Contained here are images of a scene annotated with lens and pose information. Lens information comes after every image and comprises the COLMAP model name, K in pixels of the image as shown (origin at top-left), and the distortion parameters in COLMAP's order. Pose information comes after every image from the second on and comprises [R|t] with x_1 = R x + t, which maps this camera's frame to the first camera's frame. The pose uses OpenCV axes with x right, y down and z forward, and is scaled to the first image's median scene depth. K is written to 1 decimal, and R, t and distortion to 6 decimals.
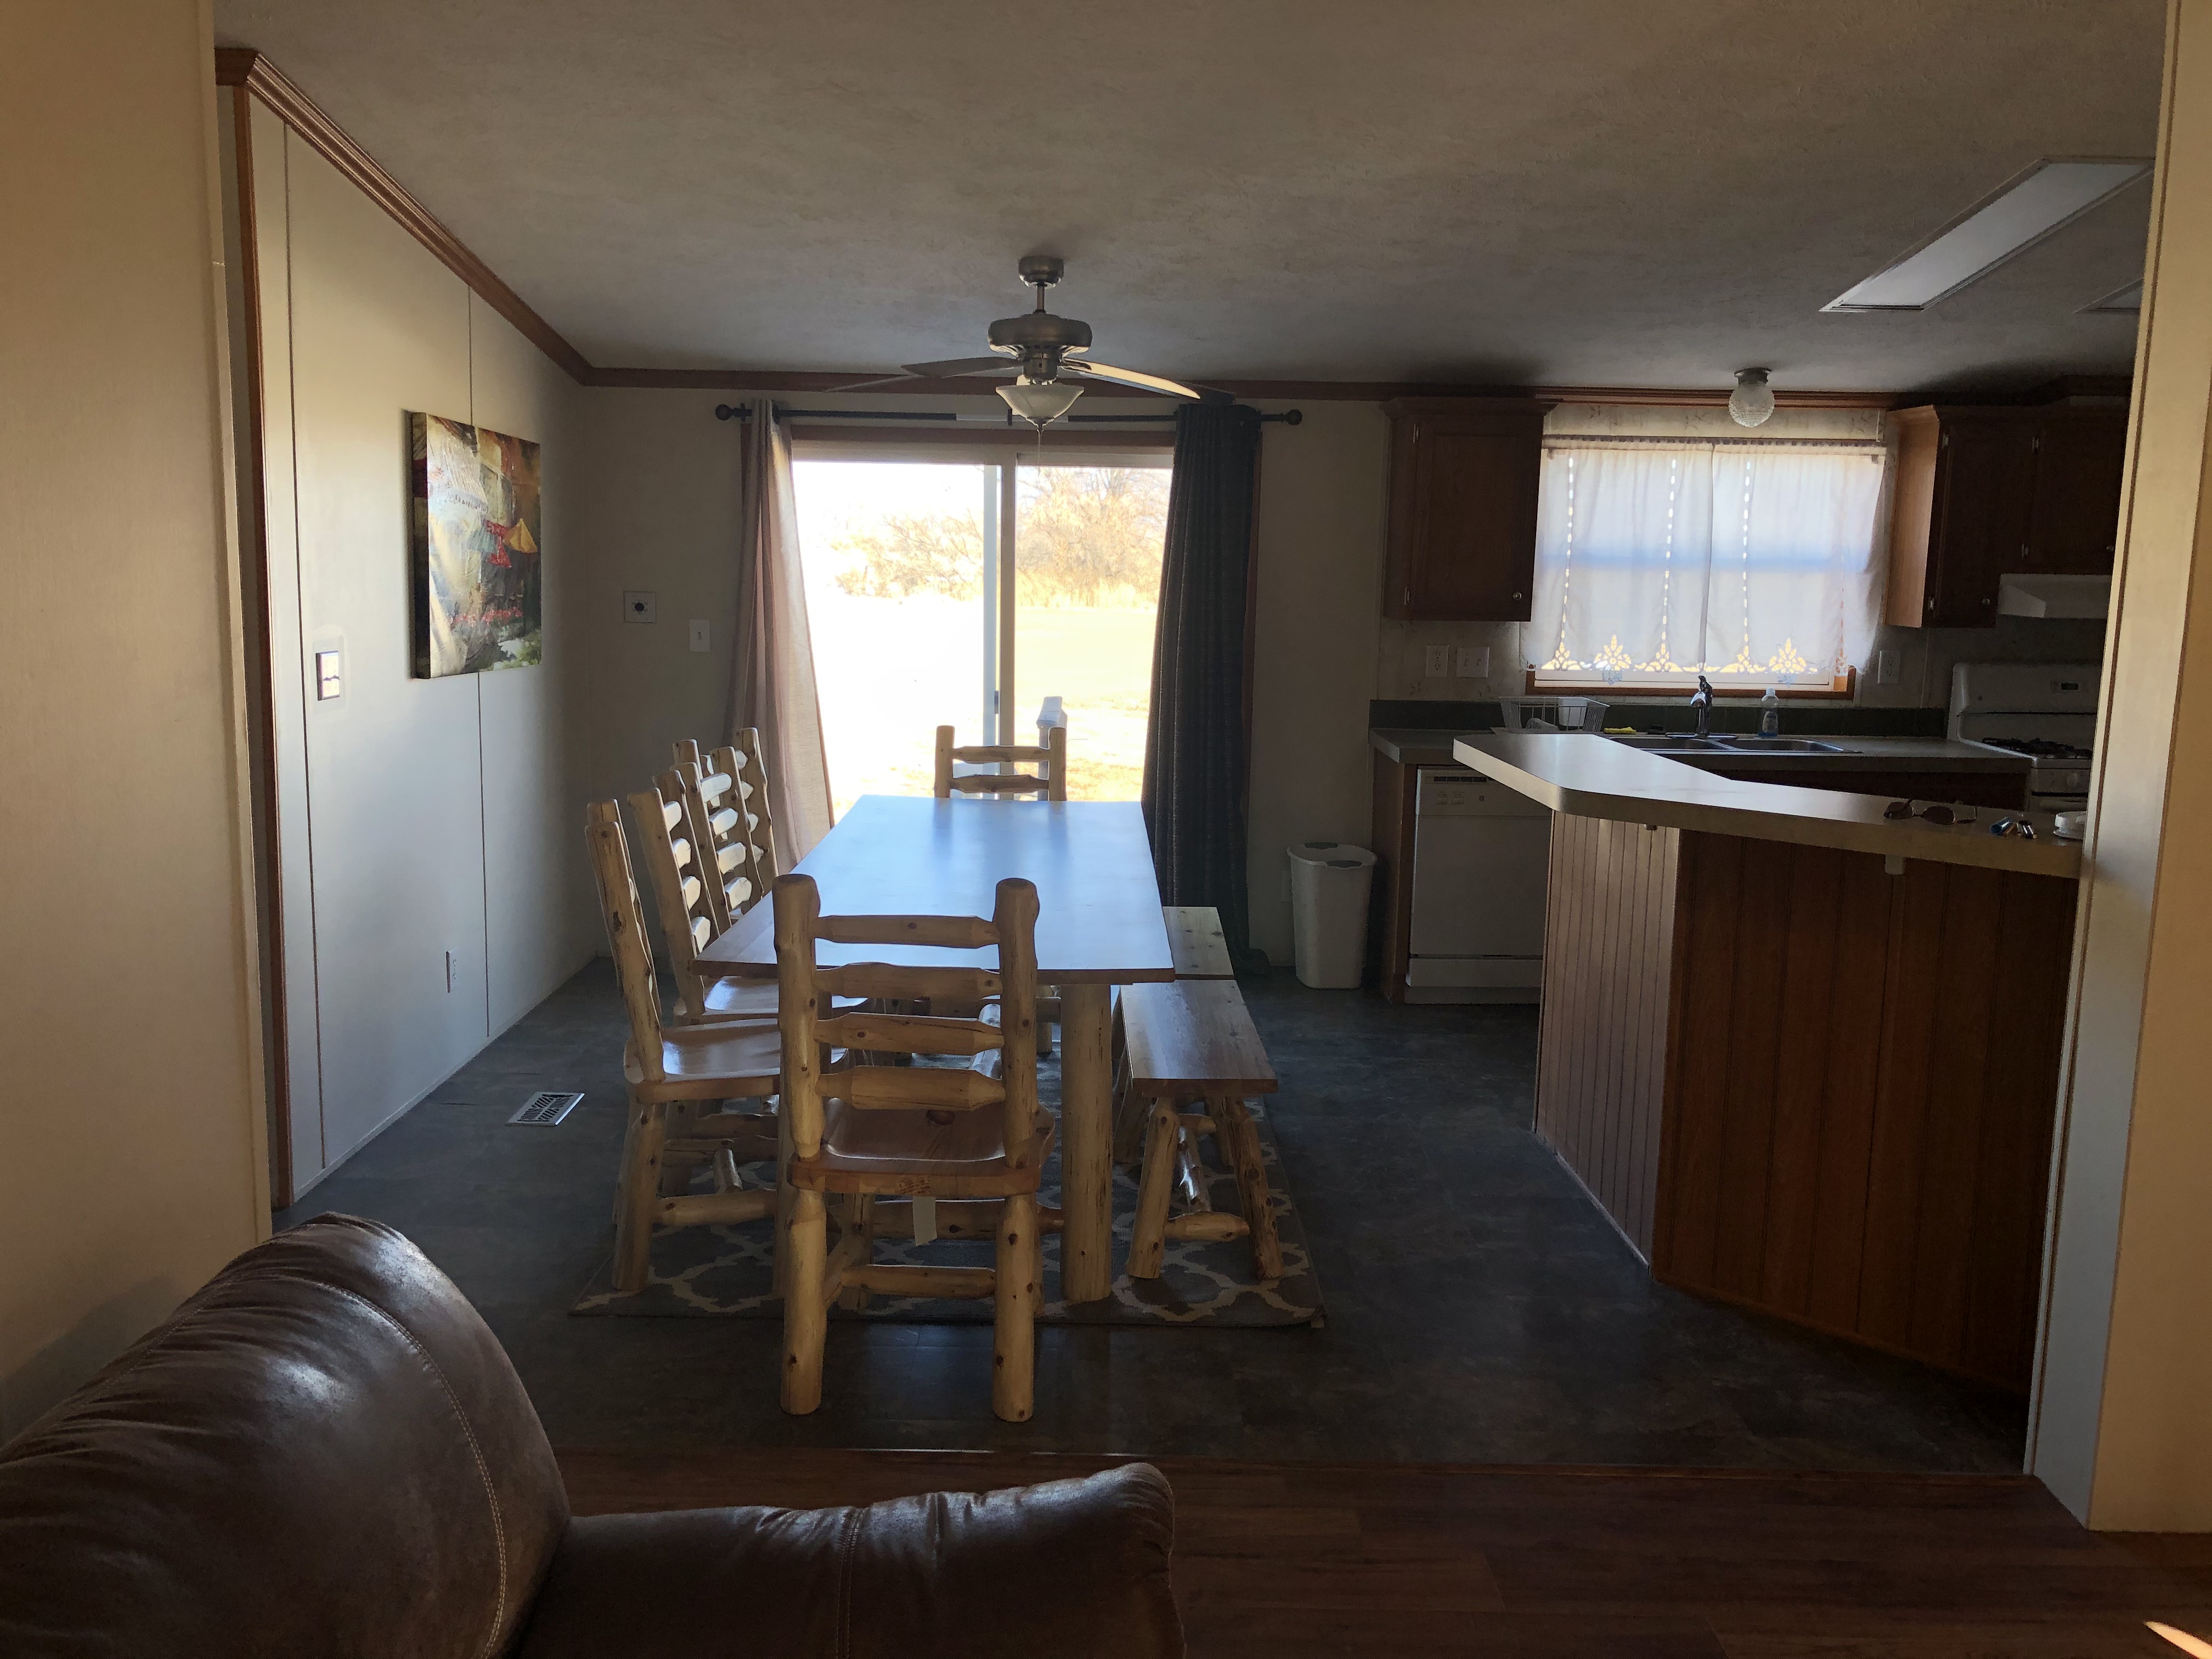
lens RADIAL K [[1815.2, 0, 1118.9], [0, 1815.2, 842.4], [0, 0, 1]] dist [0.017428, -0.005696]
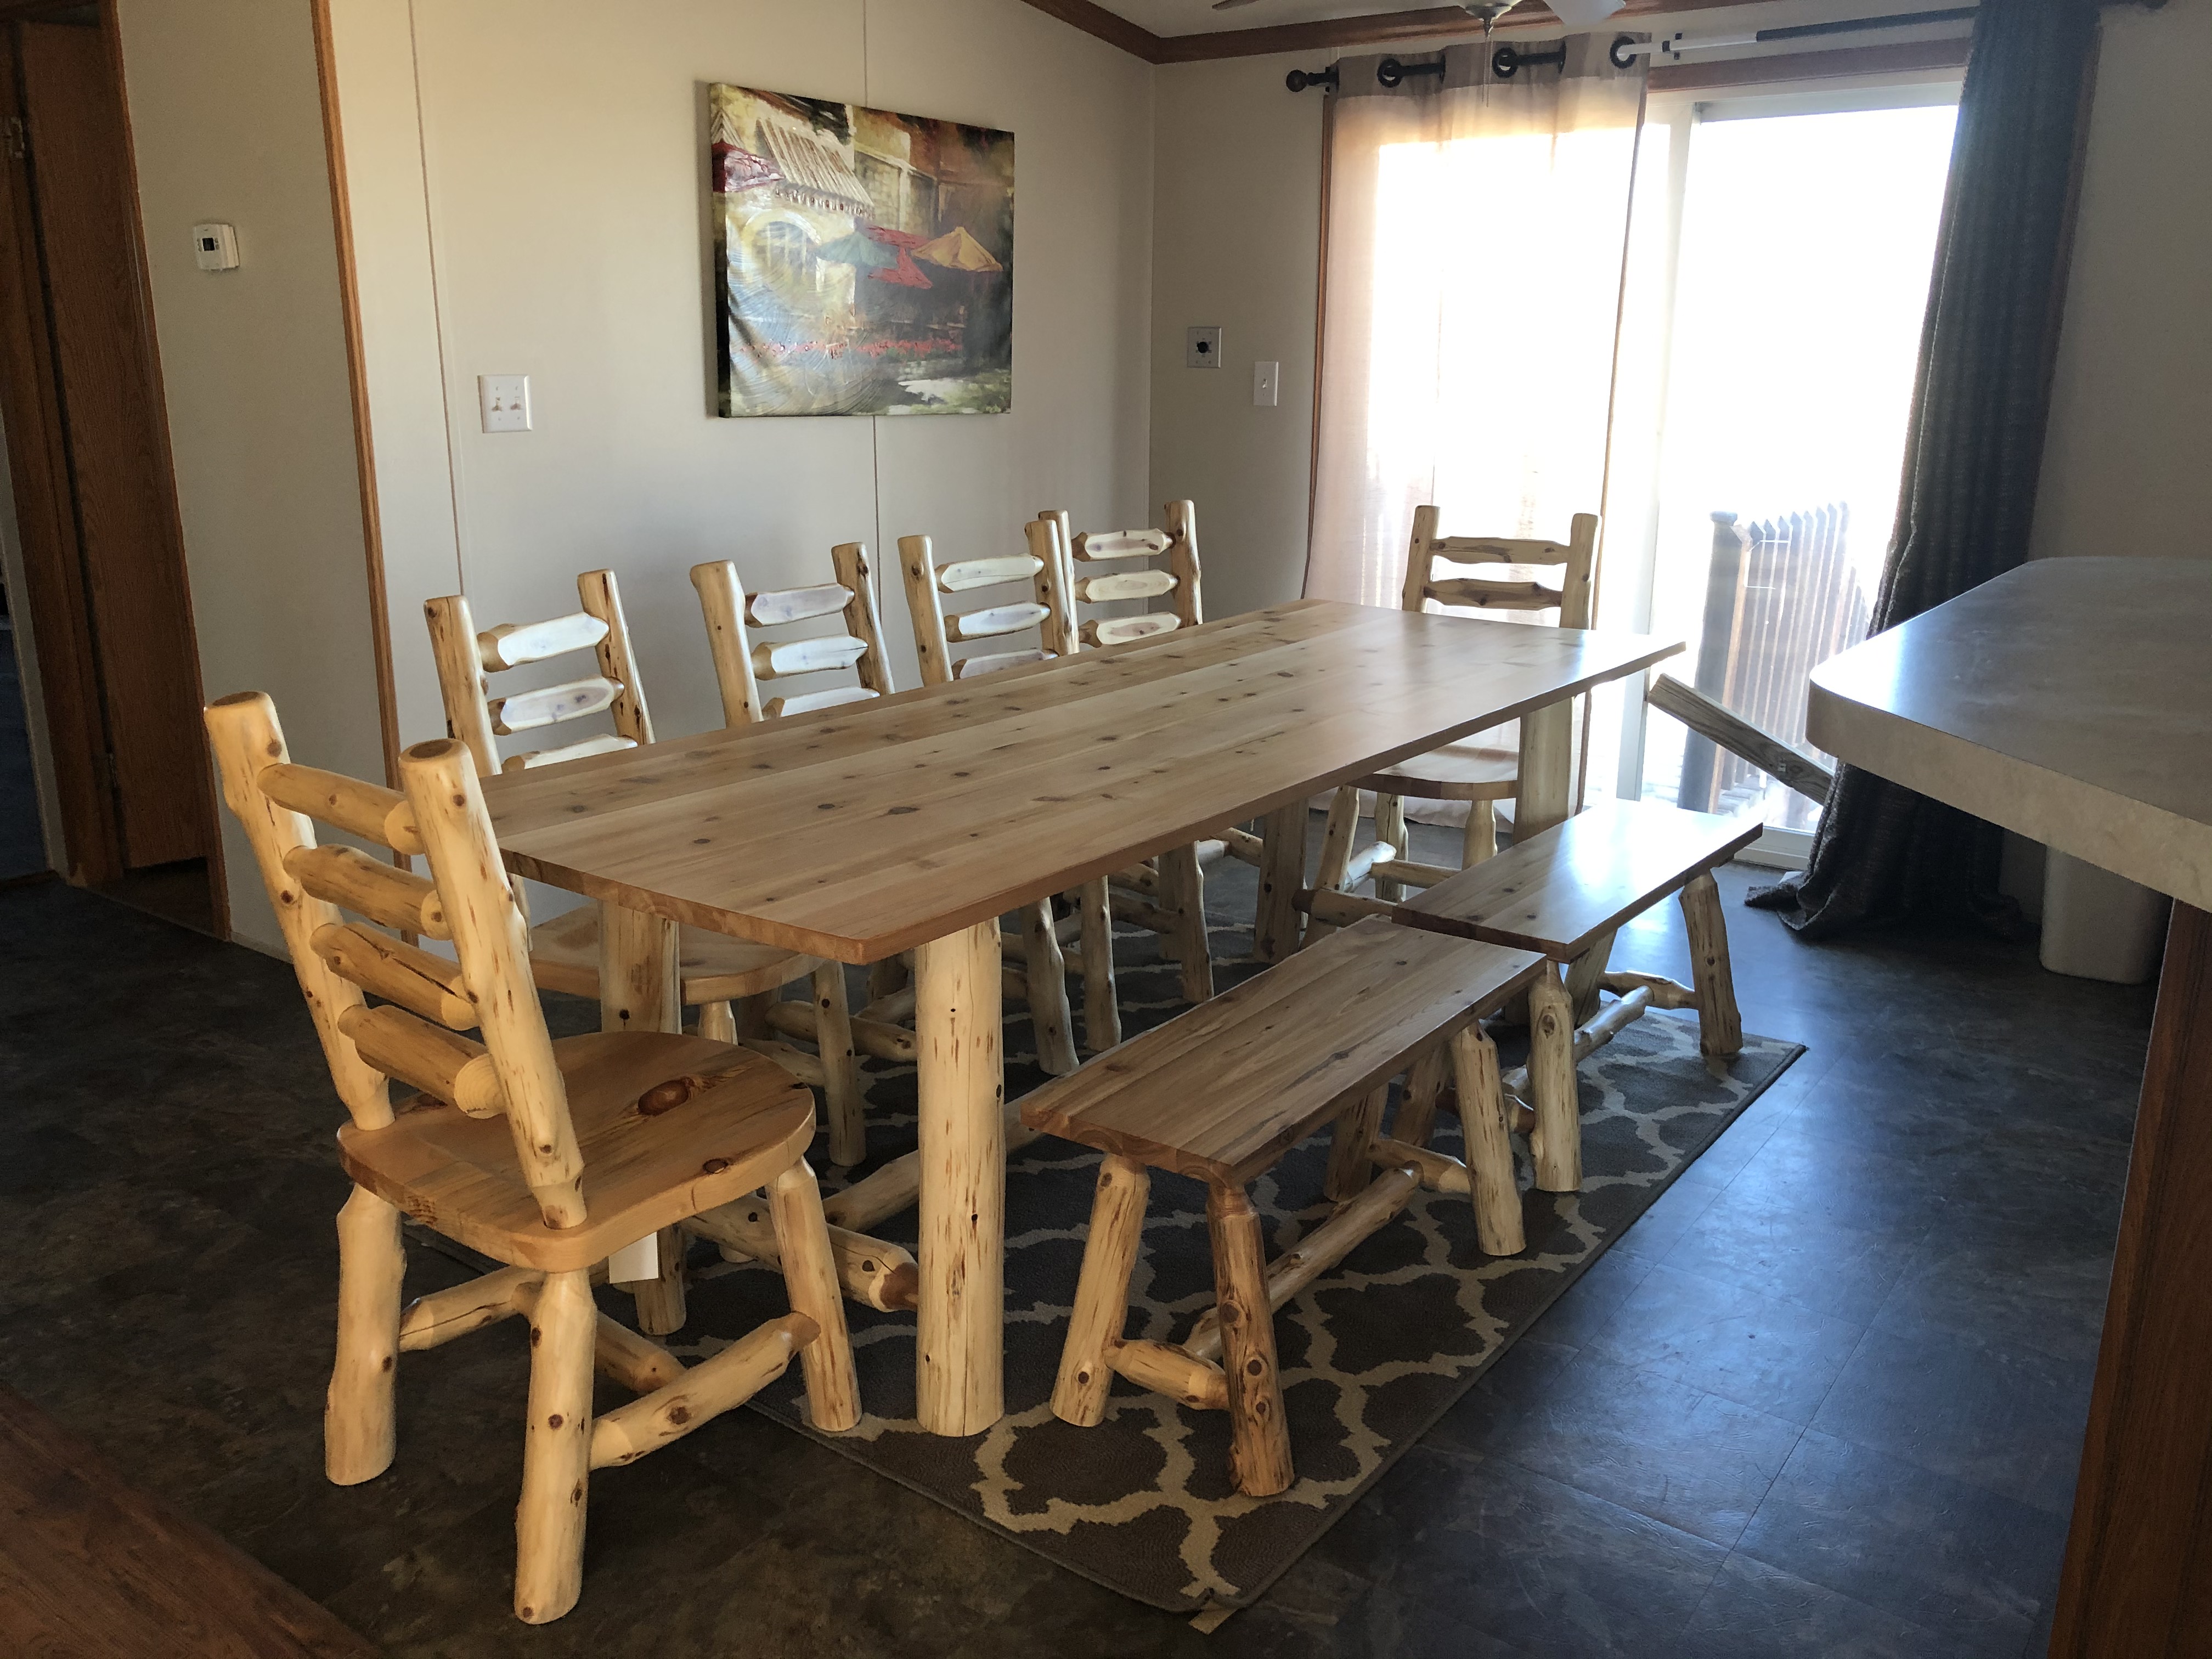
lens RADIAL K [[1815.2, 0, 1112.9], [0, 1815.2, 840.3], [0, 0, 1]] dist [0.017428, -0.005696]
pose [[0.790787, 0.146405, -0.594324, 0.219330], [-0.082262, 0.987585, 0.133824, -0.019132], [0.606538, -0.056936, 0.793013, 0.335640]]
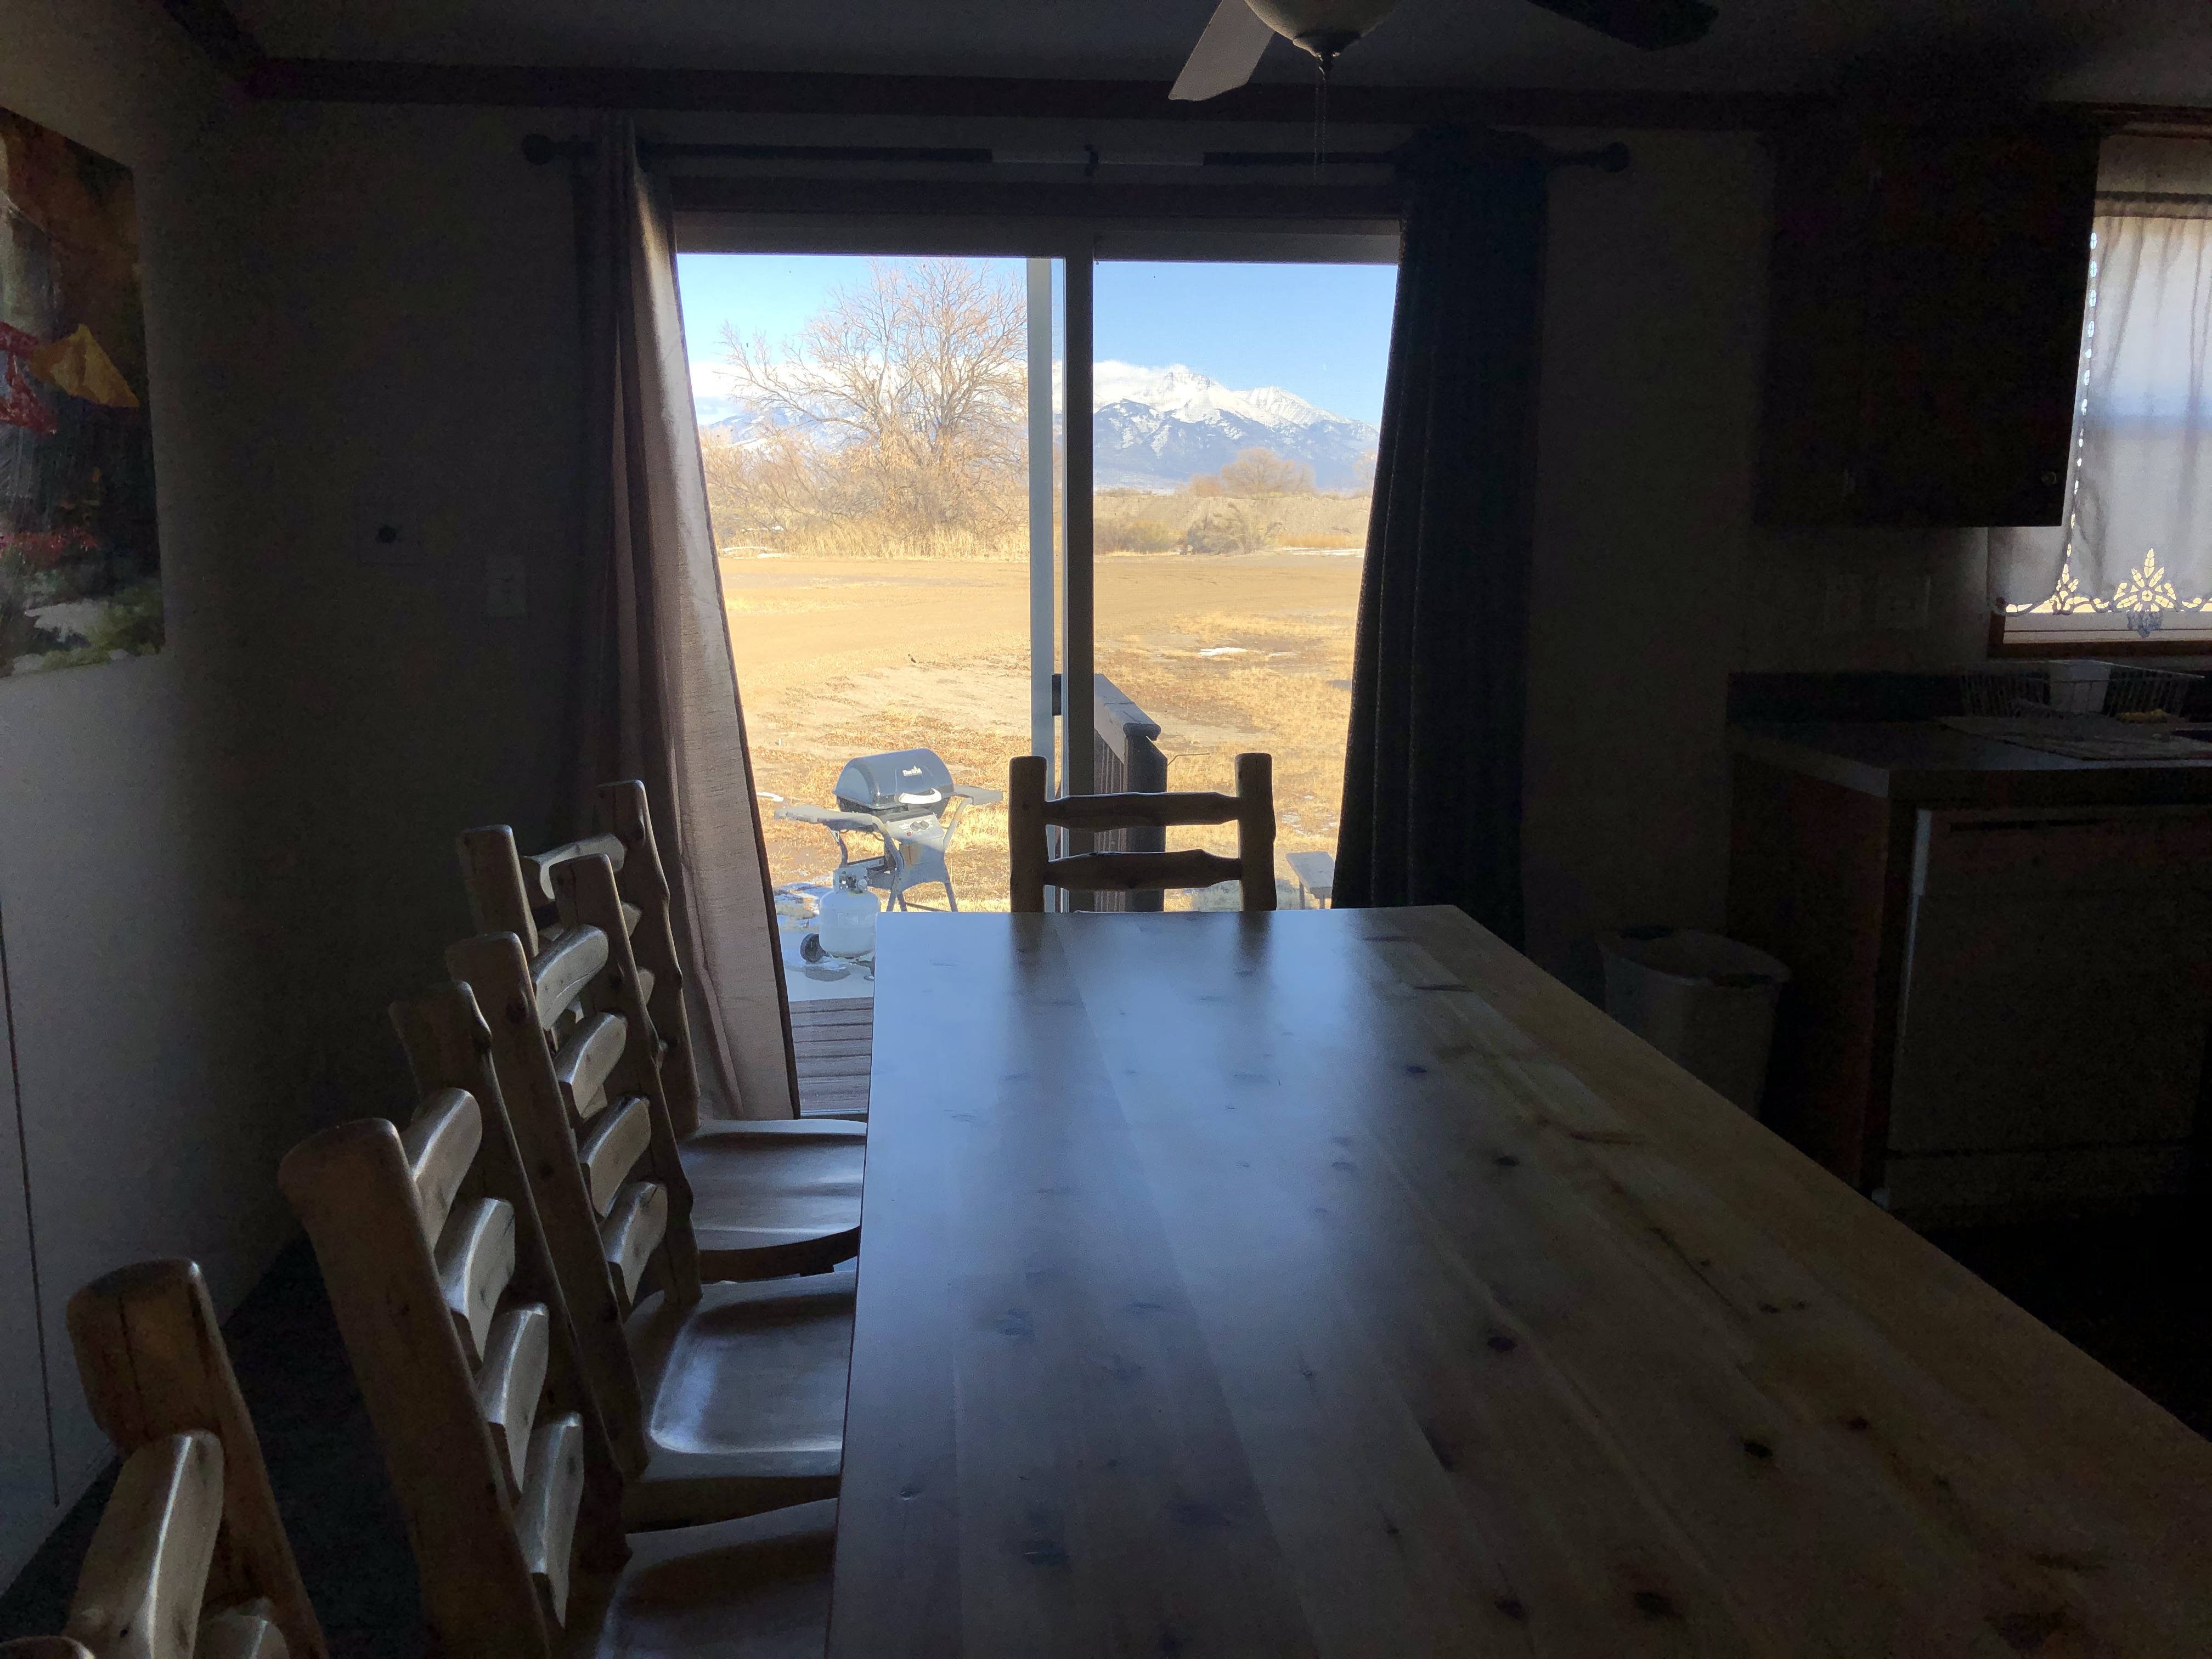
lens RADIAL K [[1815.2, 0, 1099.7], [0, 1815.2, 825.5], [0, 0, 1]] dist [0.017428, -0.005696]
pose [[0.995521, -0.033860, 0.088274, -0.111754], [0.032230, 0.999284, 0.019824, -0.051058], [-0.088882, -0.016890, 0.995899, 0.472216]]
